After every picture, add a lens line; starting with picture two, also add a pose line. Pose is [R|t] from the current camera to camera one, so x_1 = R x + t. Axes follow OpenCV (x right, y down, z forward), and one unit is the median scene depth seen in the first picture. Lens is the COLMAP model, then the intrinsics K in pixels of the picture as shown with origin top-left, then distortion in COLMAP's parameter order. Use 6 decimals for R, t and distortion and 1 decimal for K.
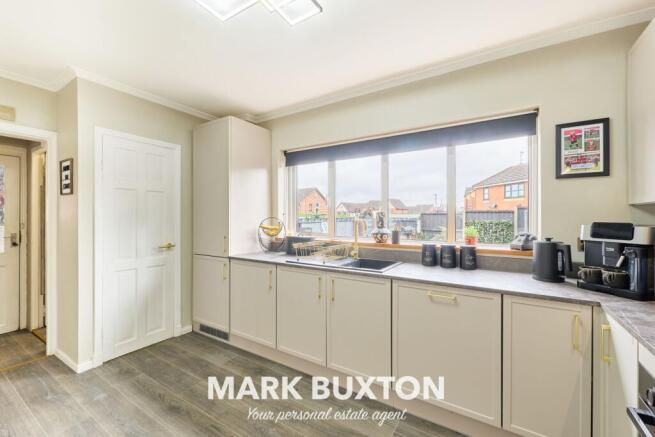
lens RADIAL K [[266.7, 0, 330.3], [0, 266.7, 216.7], [0, 0, 1]] dist [-0.000413, -0.000099]
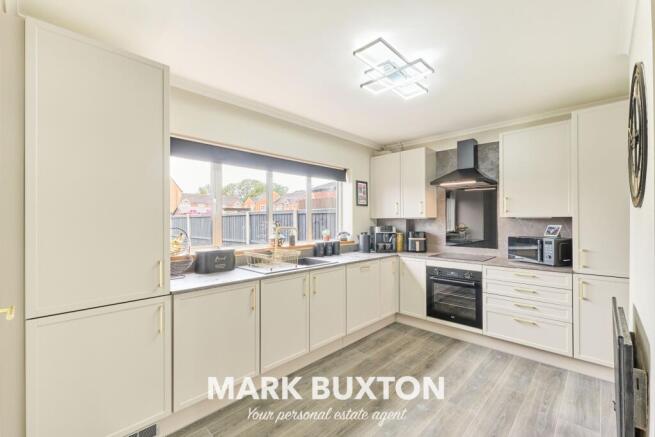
lens RADIAL K [[257.2, 0, 327.5], [0, 257.2, 218.5], [0, 0, 1]] dist [-0.026652, -0.000032]
pose [[0.256539, 0.013533, 0.966439, -1.184032], [0.007364, 0.999846, -0.015956, -0.007795], [-0.966506, 0.011211, 0.256400, 0.694366]]
